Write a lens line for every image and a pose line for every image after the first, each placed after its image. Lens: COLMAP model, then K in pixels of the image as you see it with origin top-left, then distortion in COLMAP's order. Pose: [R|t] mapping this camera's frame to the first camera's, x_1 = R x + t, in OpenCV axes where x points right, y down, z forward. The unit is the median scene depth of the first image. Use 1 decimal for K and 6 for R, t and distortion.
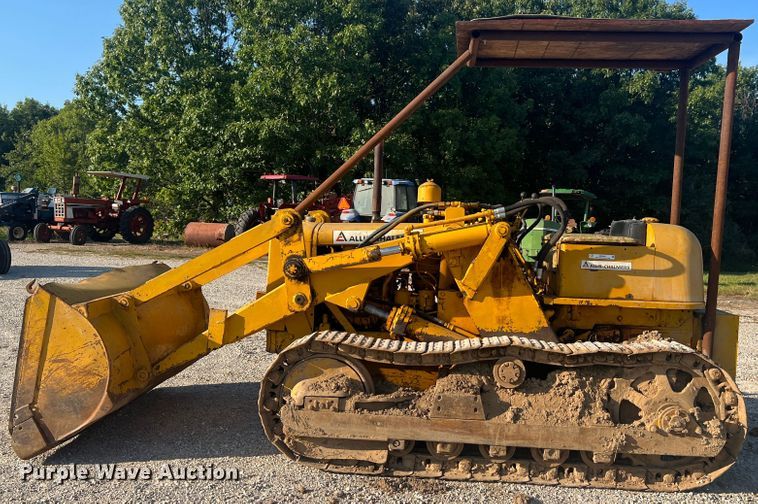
lens RADIAL K [[709.4, 0, 403.3], [0, 709.4, 253.7], [0, 0, 1]] dist [0.134956, -0.280507]
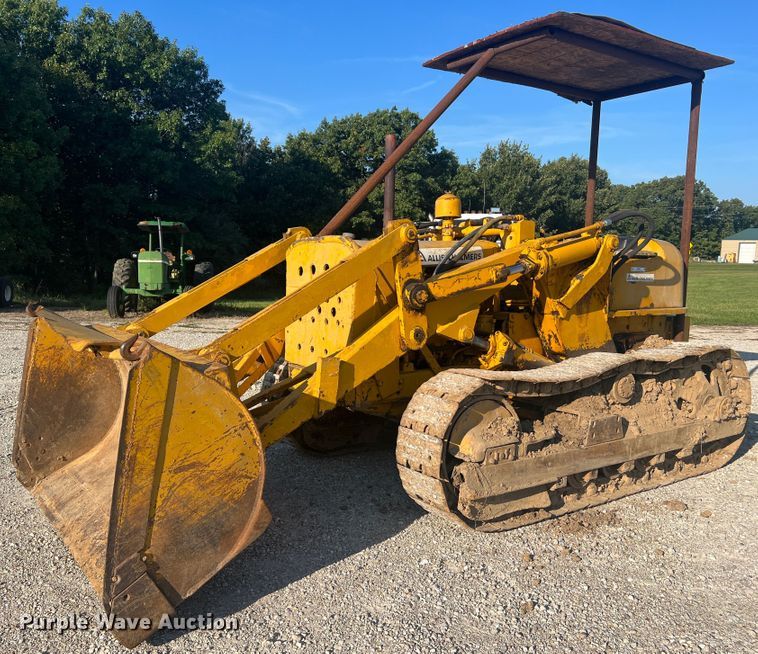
lens RADIAL K [[670.7, 0, 357.1], [0, 670.7, 330.9], [0, 0, 1]] dist [0.062949, -0.087875]
pose [[0.794334, -0.082730, 0.601821, -0.641813], [0.044889, 0.995969, 0.077663, -0.001190], [-0.605820, -0.034675, 0.794846, 0.438585]]
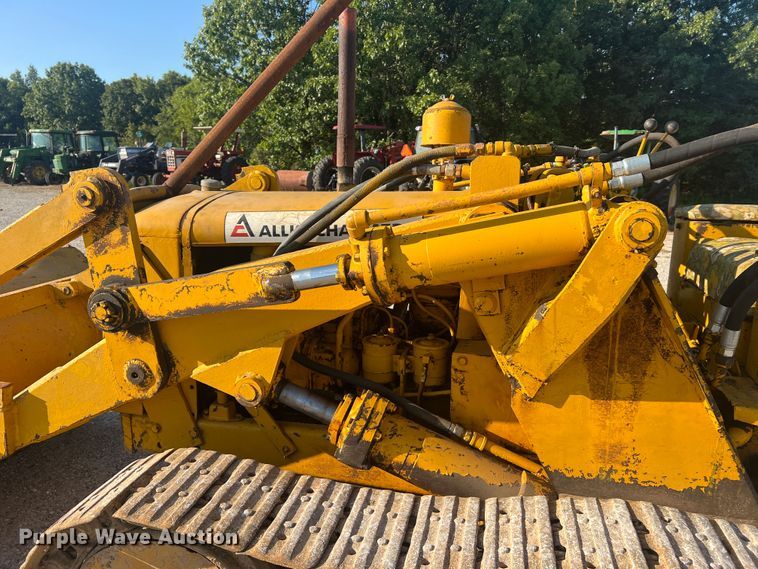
lens RADIAL K [[566.9, 0, 379.3], [0, 566.9, 282.6], [0, 0, 1]] dist [0.048780, -0.066363]
pose [[0.987811, 0.013443, -0.155077, 0.059565], [0.011222, 0.987521, 0.157087, -0.046624], [0.155254, -0.156913, 0.975333, 0.672388]]
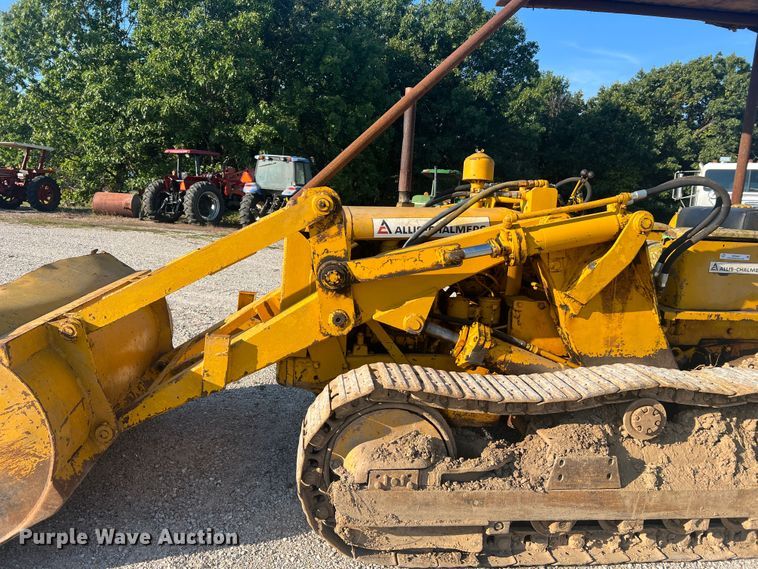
lens RADIAL K [[561.5, 0, 378.3], [0, 561.5, 285.2], [0, 0, 1]] dist [0.050913, -0.052691]
pose [[0.984425, -0.014014, 0.175245, -0.200516], [-0.006305, 0.993362, 0.114853, -0.032003], [-0.175691, -0.114169, 0.977803, 0.452084]]
